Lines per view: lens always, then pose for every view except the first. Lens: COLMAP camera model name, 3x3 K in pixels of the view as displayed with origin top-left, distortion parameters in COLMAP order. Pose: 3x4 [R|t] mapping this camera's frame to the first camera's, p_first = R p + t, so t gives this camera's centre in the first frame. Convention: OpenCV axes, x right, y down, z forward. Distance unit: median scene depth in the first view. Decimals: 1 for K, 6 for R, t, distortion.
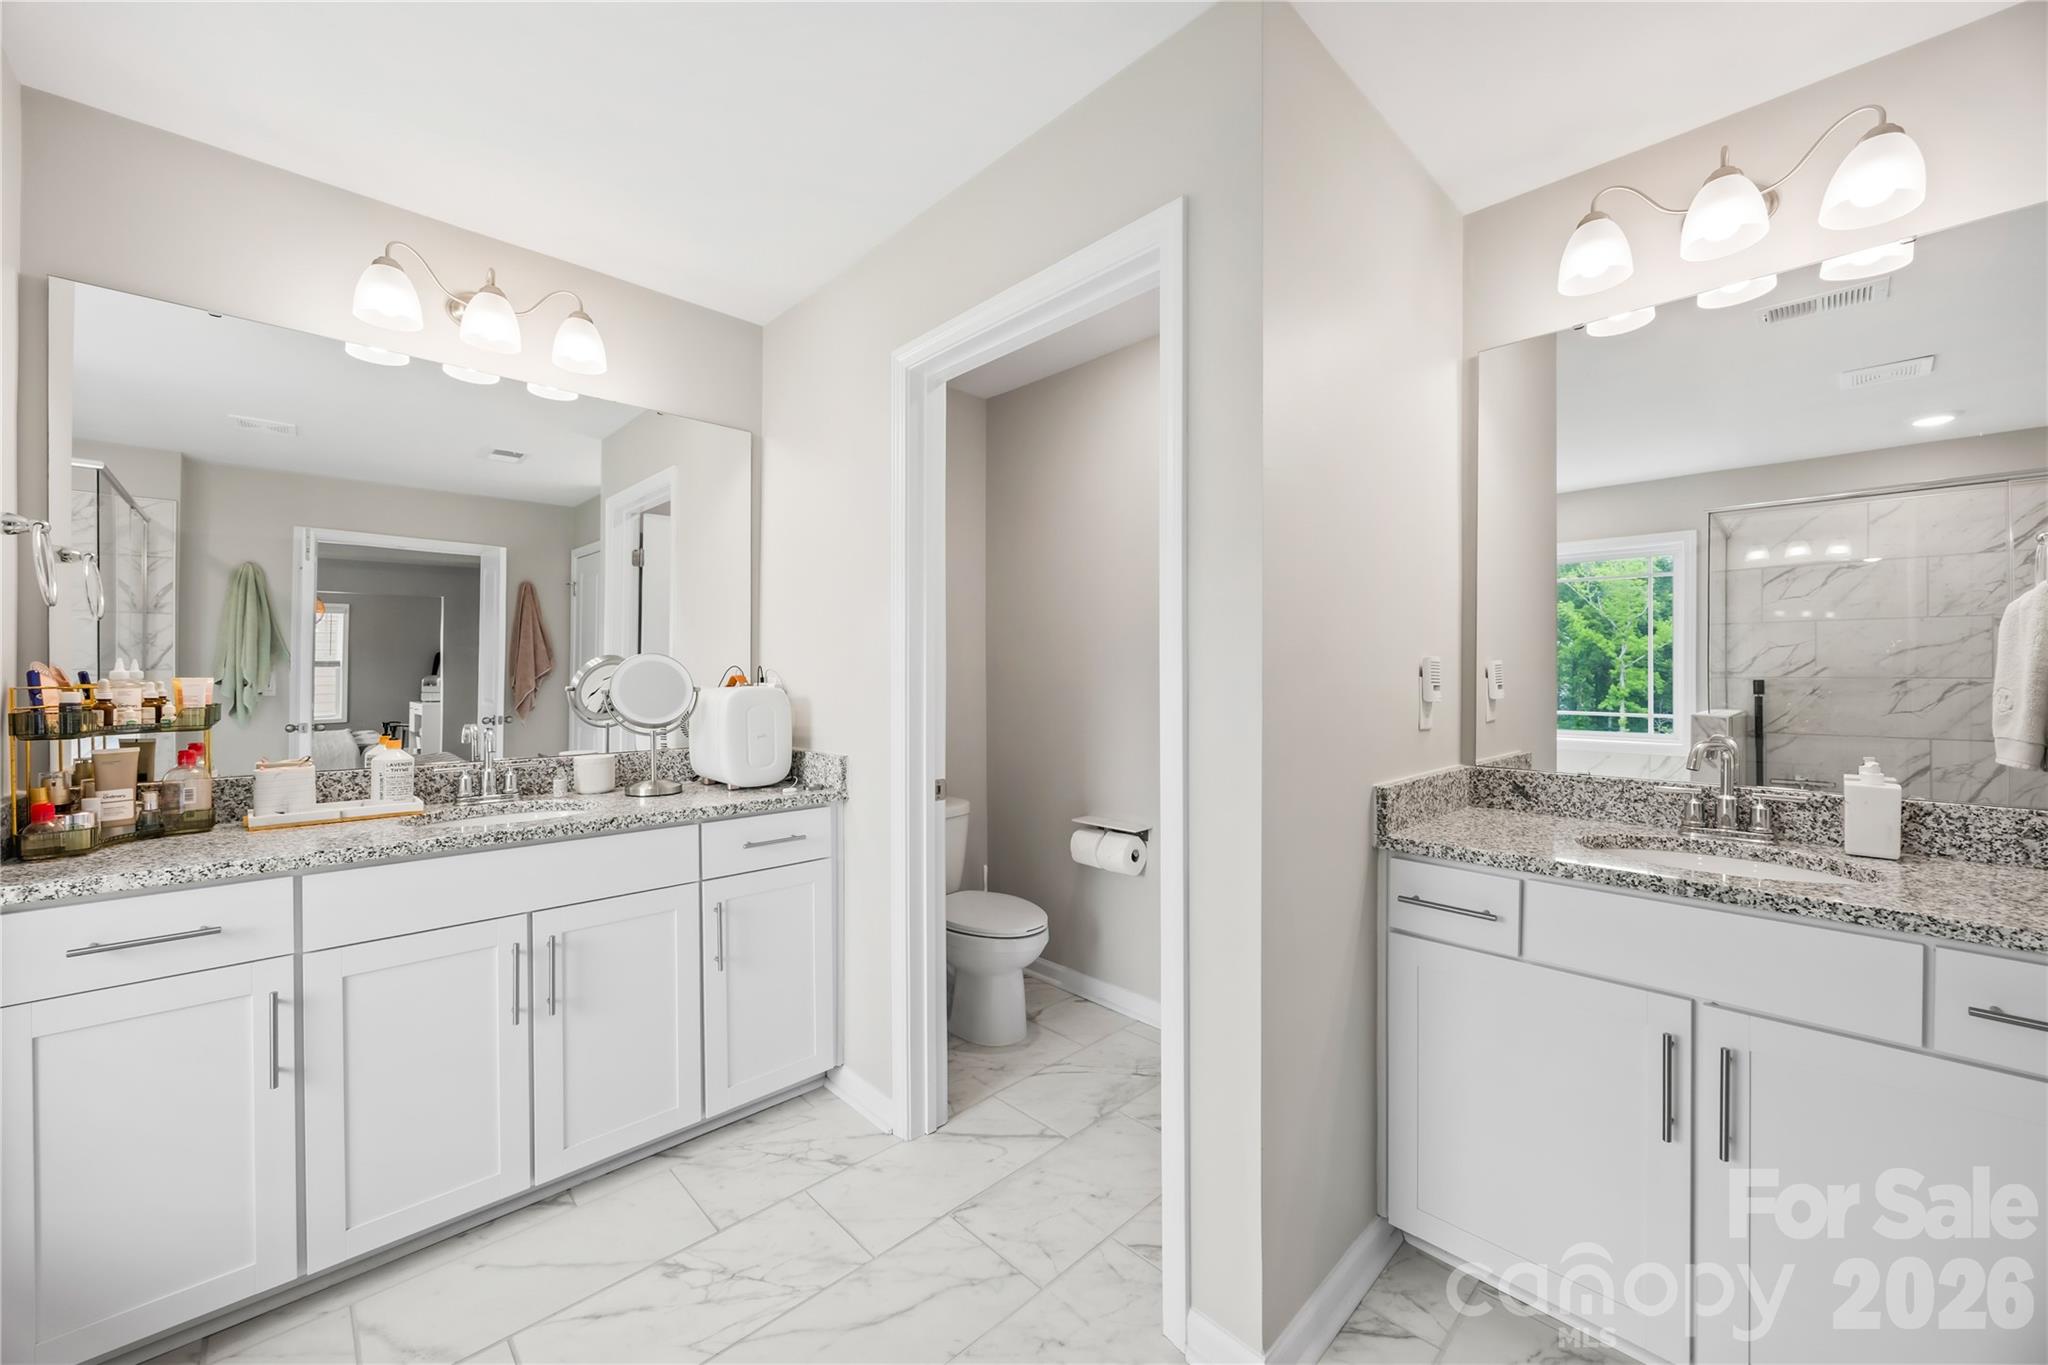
lens RADIAL K [[781.4, 0, 1020.2], [0, 781.4, 684.6], [0, 0, 1]] dist [-0.004410, 0.001151]
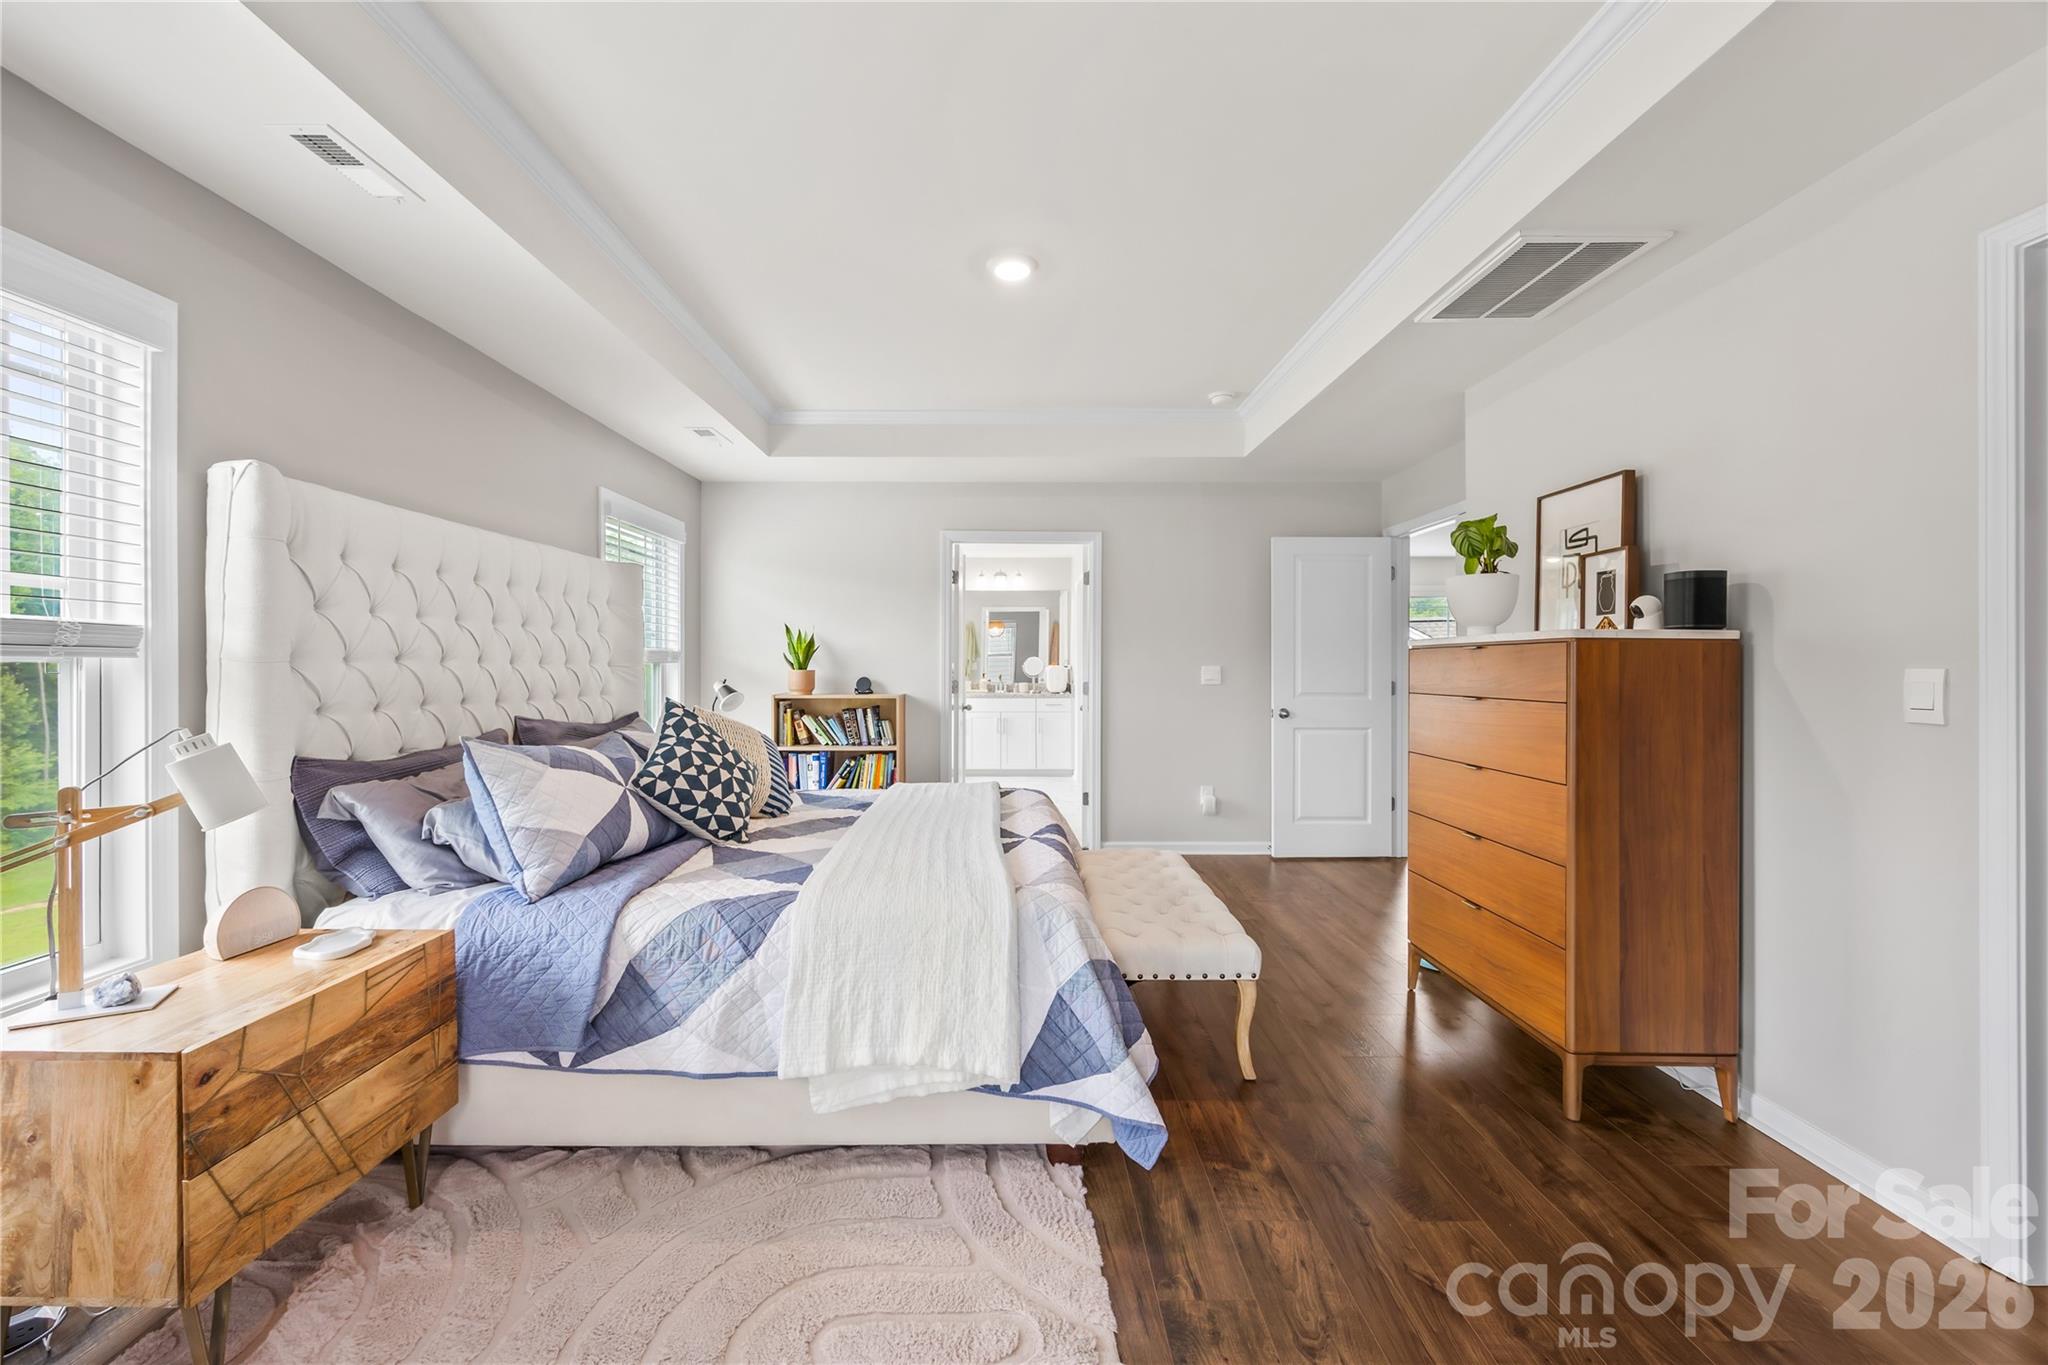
lens RADIAL K [[781.4, 0, 1013.4], [0, 781.4, 648.2], [0, 0, 1]] dist [-0.004410, 0.001151]
pose [[0.716814, -0.001160, -0.697263, 2.383176], [-0.000514, 0.999997, -0.002193, -0.078840], [0.697264, 0.001931, 0.716812, -2.051242]]
